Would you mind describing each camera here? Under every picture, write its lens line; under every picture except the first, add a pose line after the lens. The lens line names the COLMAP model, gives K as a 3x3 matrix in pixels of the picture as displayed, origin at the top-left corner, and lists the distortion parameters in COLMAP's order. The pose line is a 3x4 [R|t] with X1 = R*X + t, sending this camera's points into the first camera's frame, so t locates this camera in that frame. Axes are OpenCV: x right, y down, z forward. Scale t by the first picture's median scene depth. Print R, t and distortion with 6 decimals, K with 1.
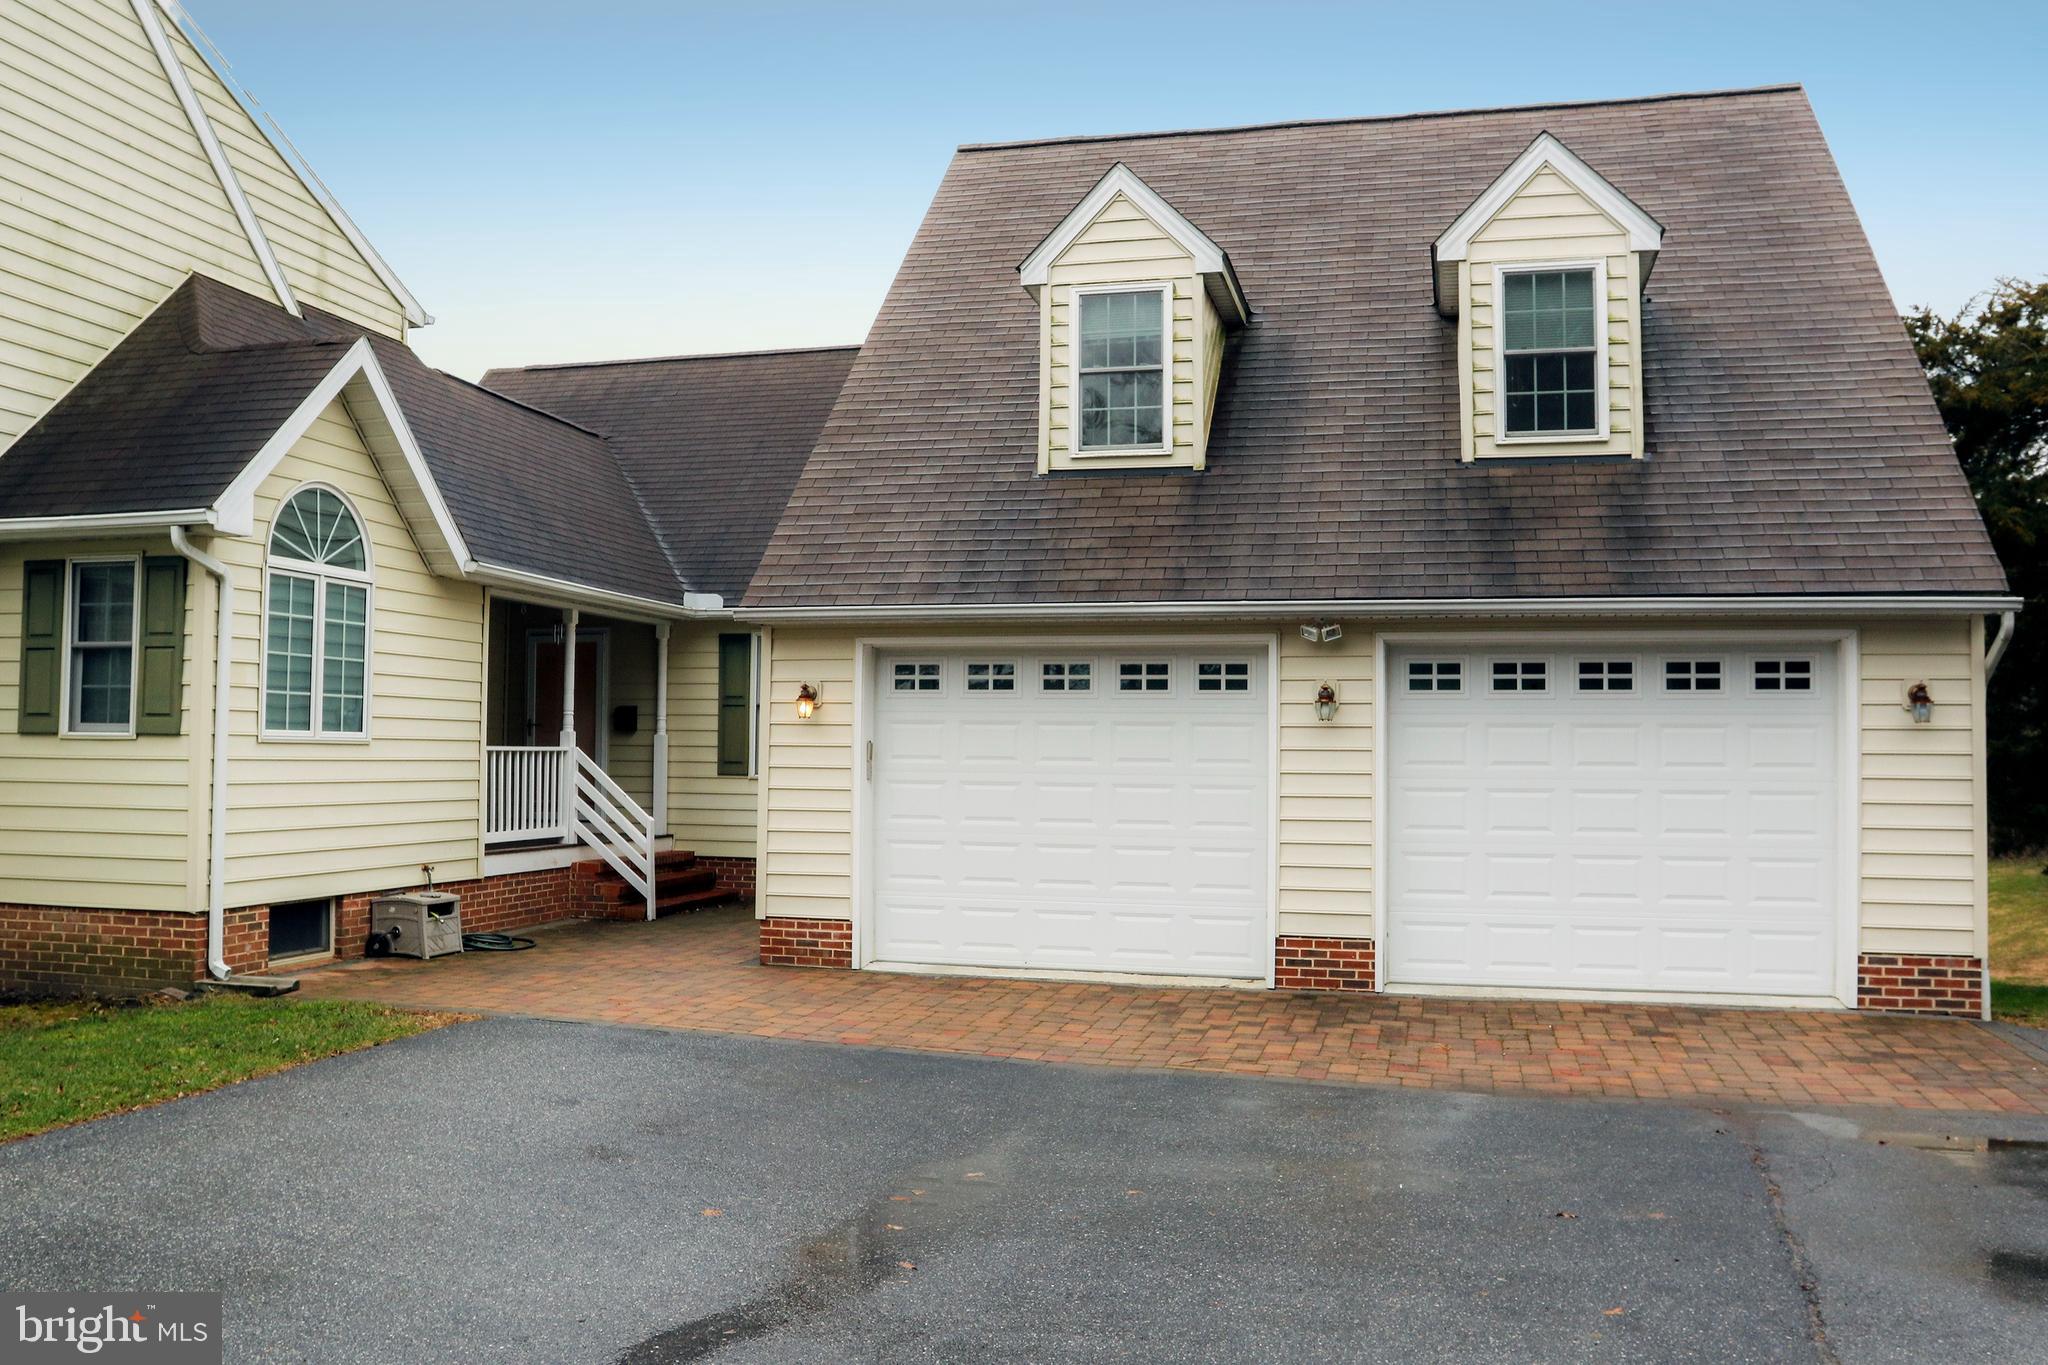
lens RADIAL K [[1597.8, 0, 1026.6], [0, 1597.8, 690.3], [0, 0, 1]] dist [-0.090361, 0.057804]
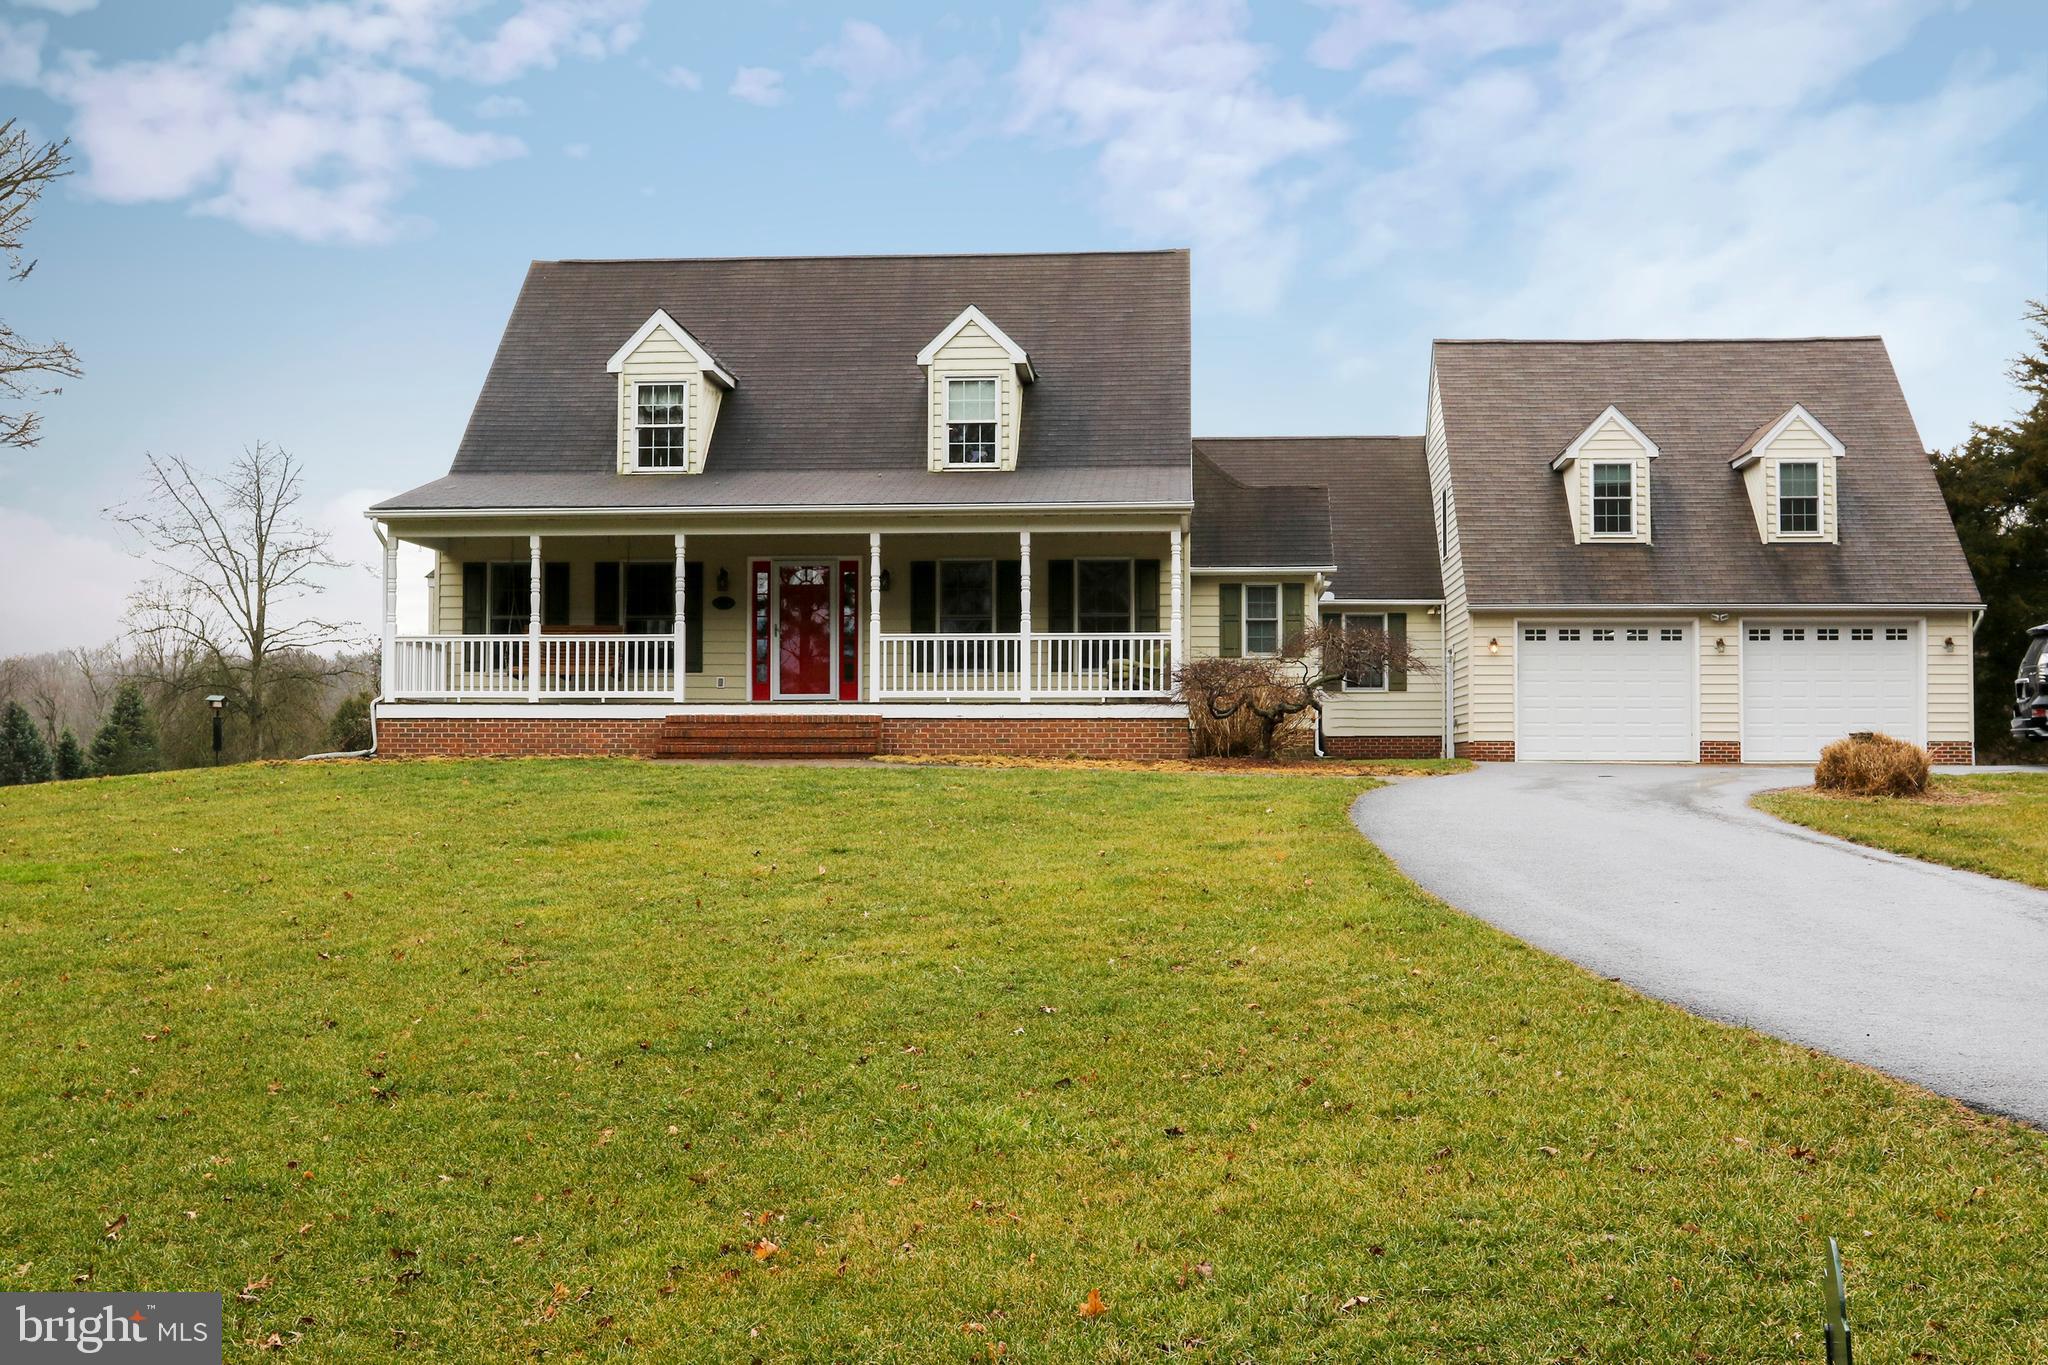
lens RADIAL K [[2318.8, 0, 1021.2], [0, 2318.8, 677.5], [0, 0, 1]] dist [-0.025084, 0.000000]
pose [[0.983797, -0.000914, 0.179283, -1.451839], [0.001169, 0.999998, -0.001314, 0.058502], [-0.179281, 0.001502, 0.983797, -2.222341]]
